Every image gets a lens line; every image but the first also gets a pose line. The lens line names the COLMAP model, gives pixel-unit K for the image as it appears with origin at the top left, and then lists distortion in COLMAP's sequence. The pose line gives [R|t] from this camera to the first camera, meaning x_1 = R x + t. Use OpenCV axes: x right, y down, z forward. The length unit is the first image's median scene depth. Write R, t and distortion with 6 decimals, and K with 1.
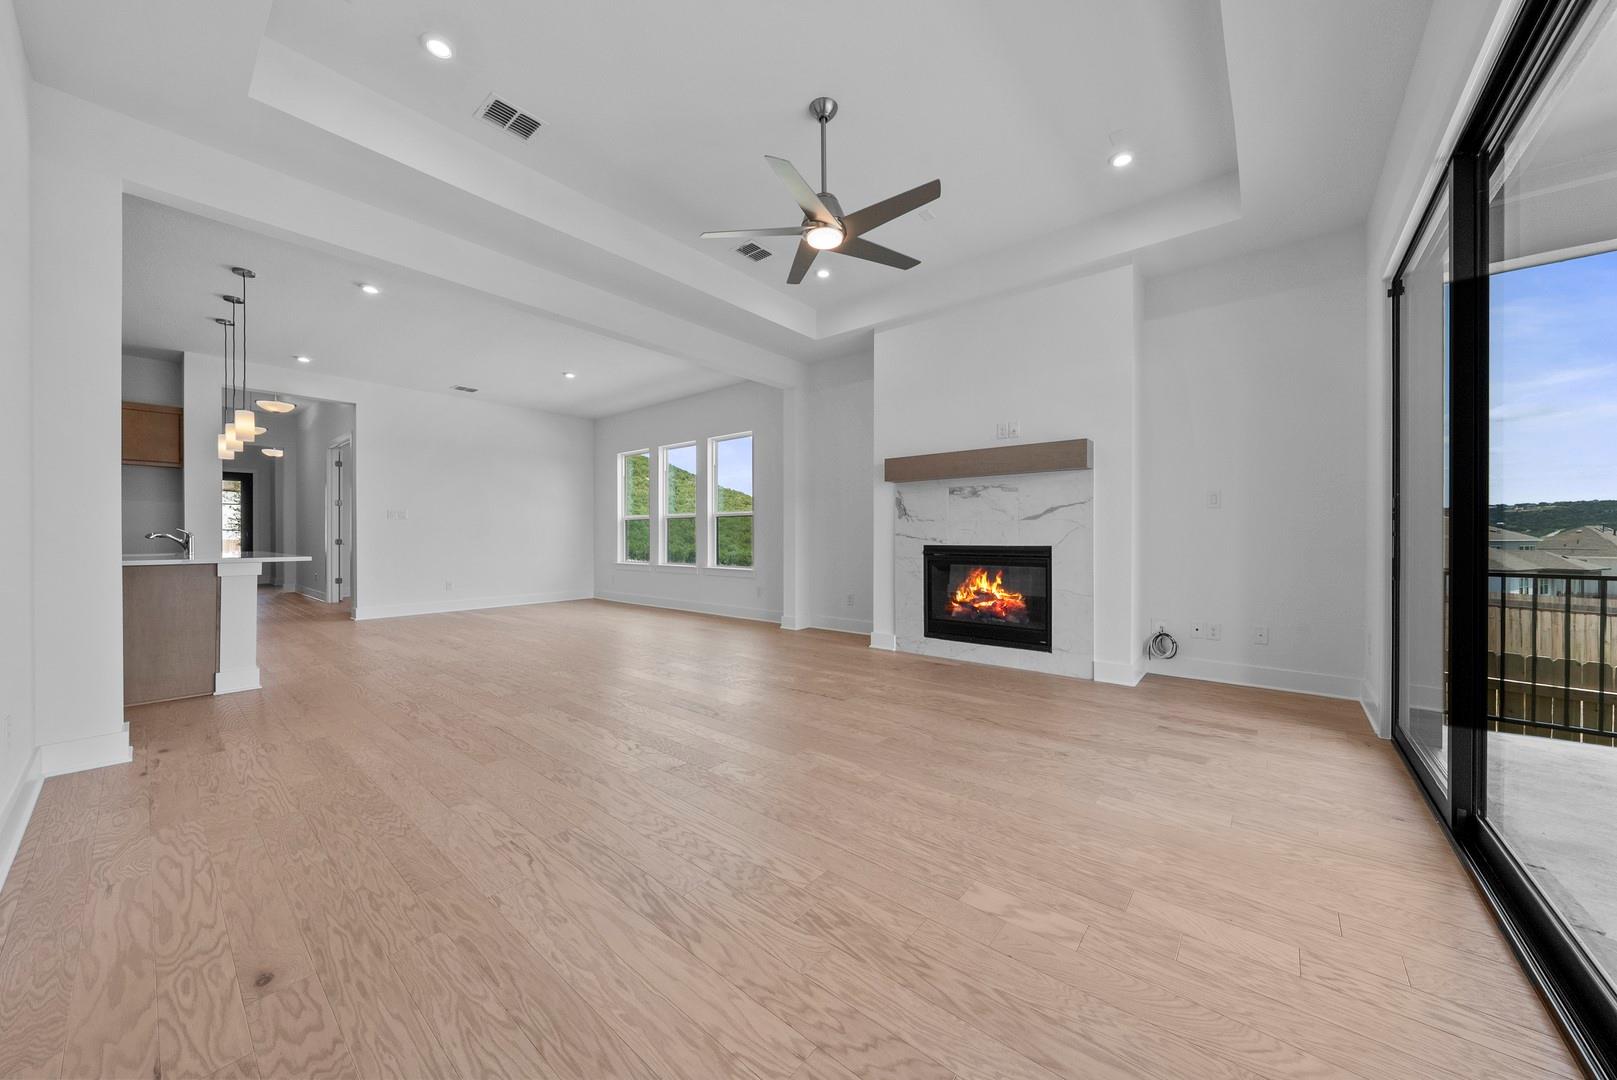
lens RADIAL K [[582.8, 0, 809.9], [0, 582.8, 537.0], [0, 0, 1]] dist [-0.005640, -0.000024]
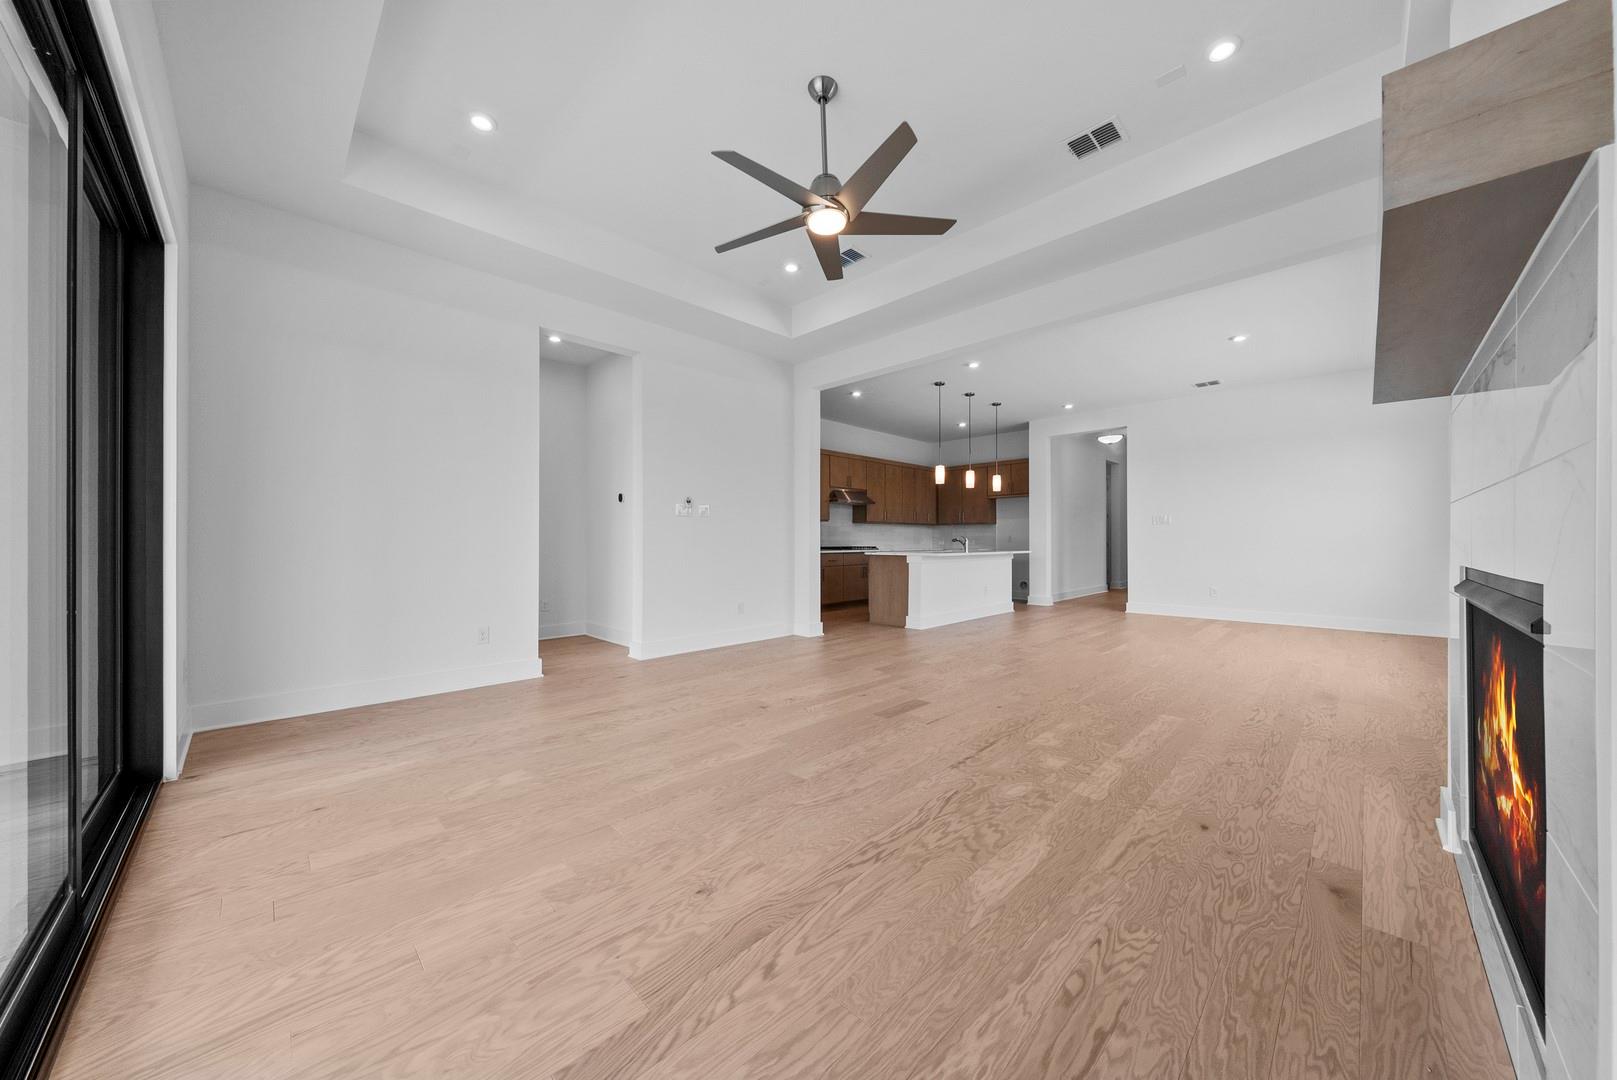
lens RADIAL K [[557.7, 0, 808.5], [0, 557.7, 540.0], [0, 0, 1]] dist [-0.009879, 0.000051]
pose [[-0.113892, -0.000278, -0.993493, 1.024801], [-0.002062, 0.999998, -0.000043, -0.008632], [0.993491, 0.002044, -0.113893, 1.184865]]
